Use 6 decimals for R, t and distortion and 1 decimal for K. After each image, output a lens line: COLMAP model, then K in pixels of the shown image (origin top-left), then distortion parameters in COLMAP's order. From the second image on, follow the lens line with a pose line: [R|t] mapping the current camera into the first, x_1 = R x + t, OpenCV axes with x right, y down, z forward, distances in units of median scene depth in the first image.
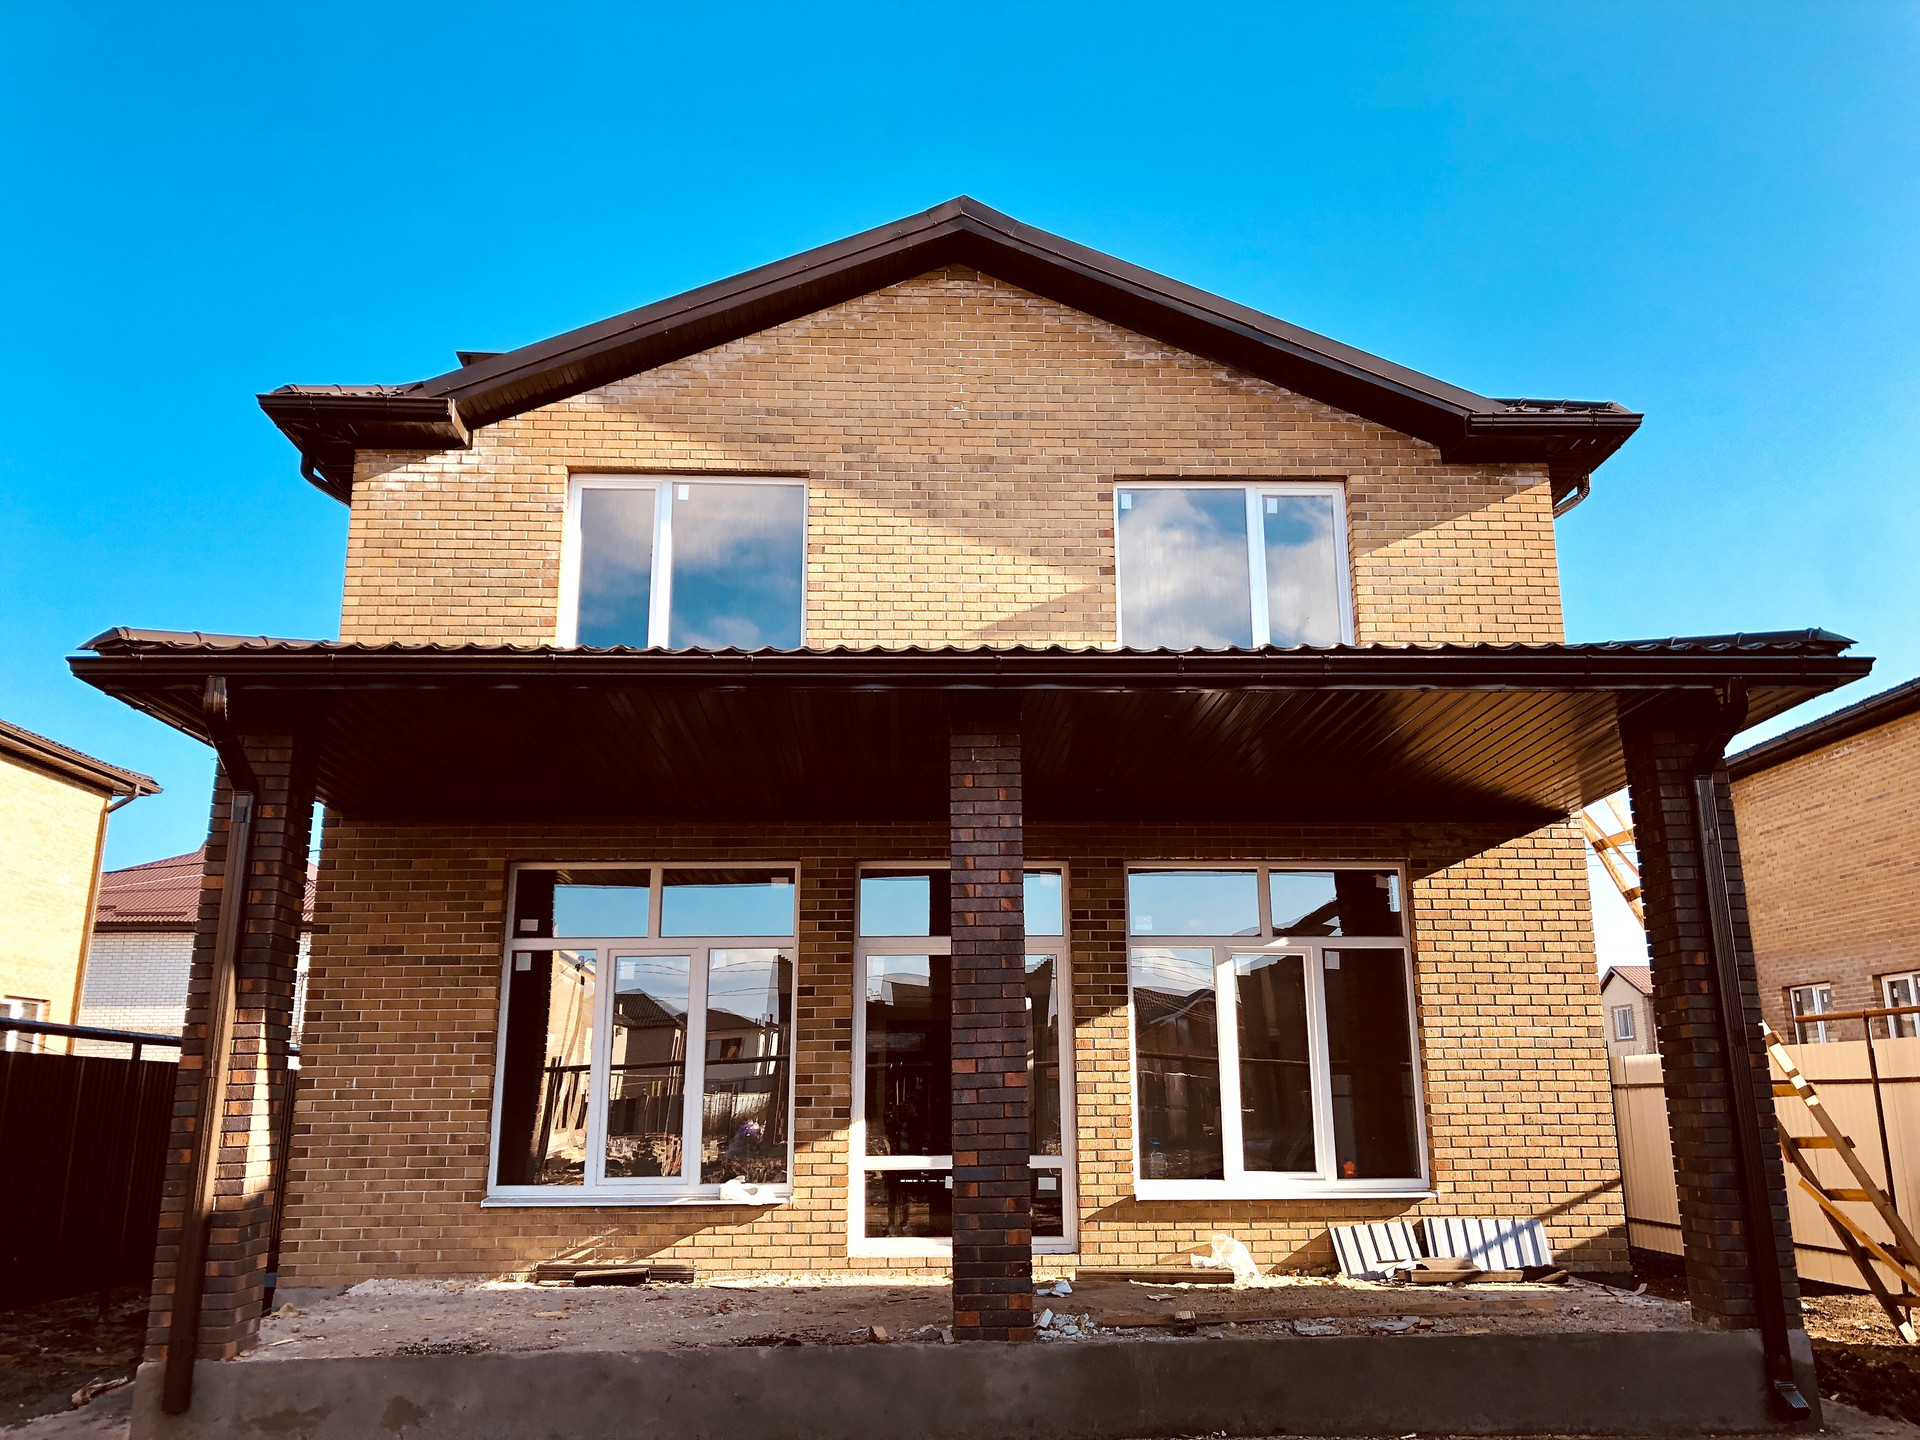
lens RADIAL K [[1543.0, 0, 972.4], [0, 1543.0, 712.5], [0, 0, 1]] dist [0.018741, -0.006825]
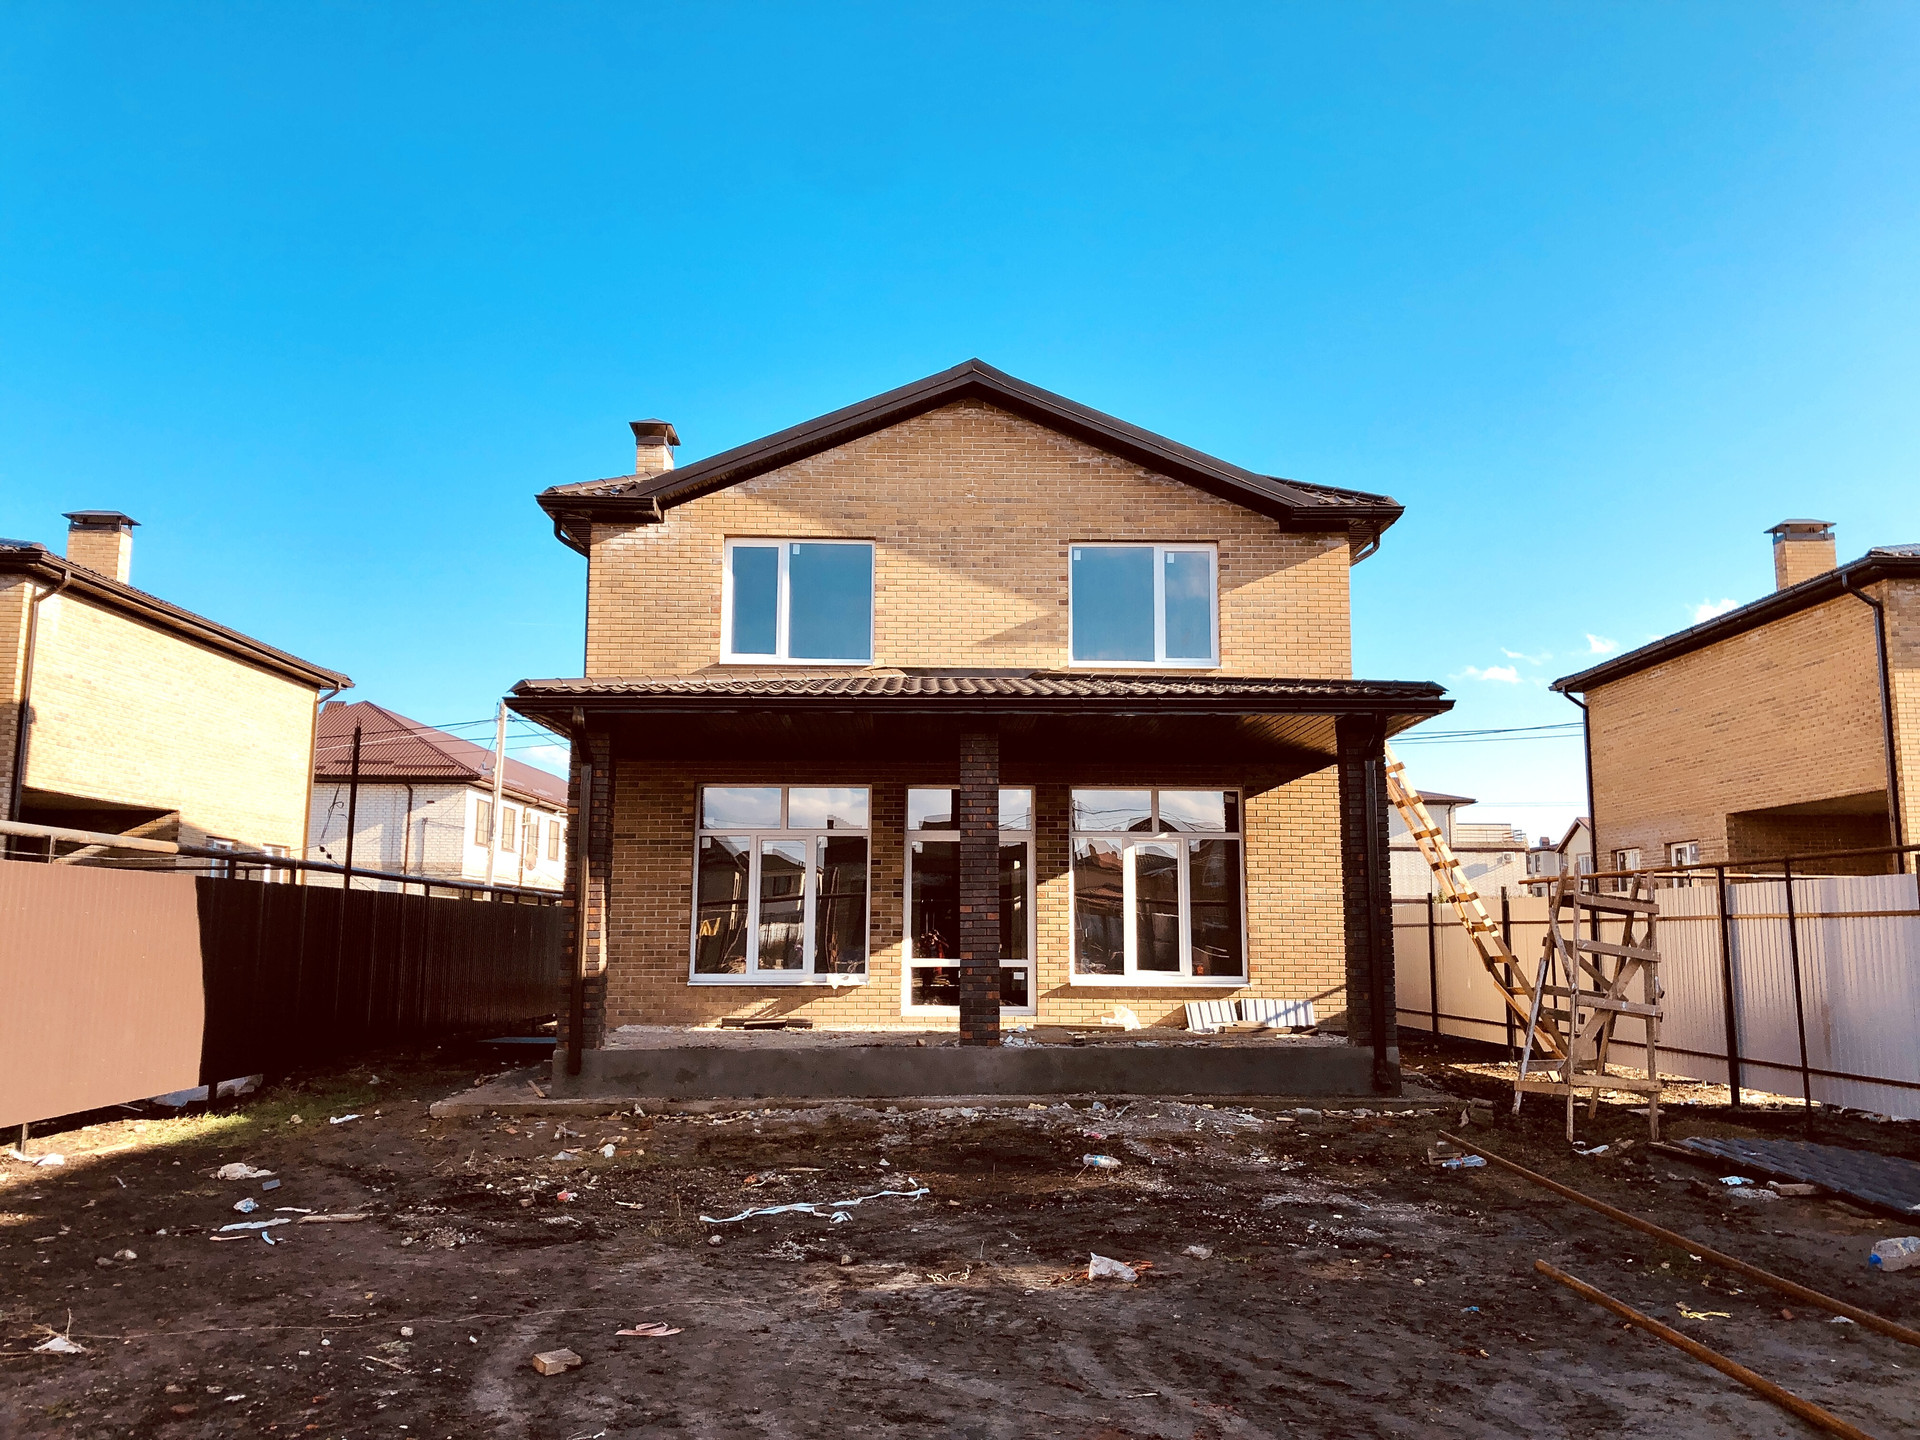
lens RADIAL K [[1543.0, 0, 969.9], [0, 1543.0, 717.0], [0, 0, 1]] dist [0.018741, -0.006825]
pose [[0.999761, 0.008679, -0.020055, 0.025734], [-0.006455, 0.994084, 0.108418, -0.155592], [0.020877, -0.108263, 0.993903, -0.630753]]
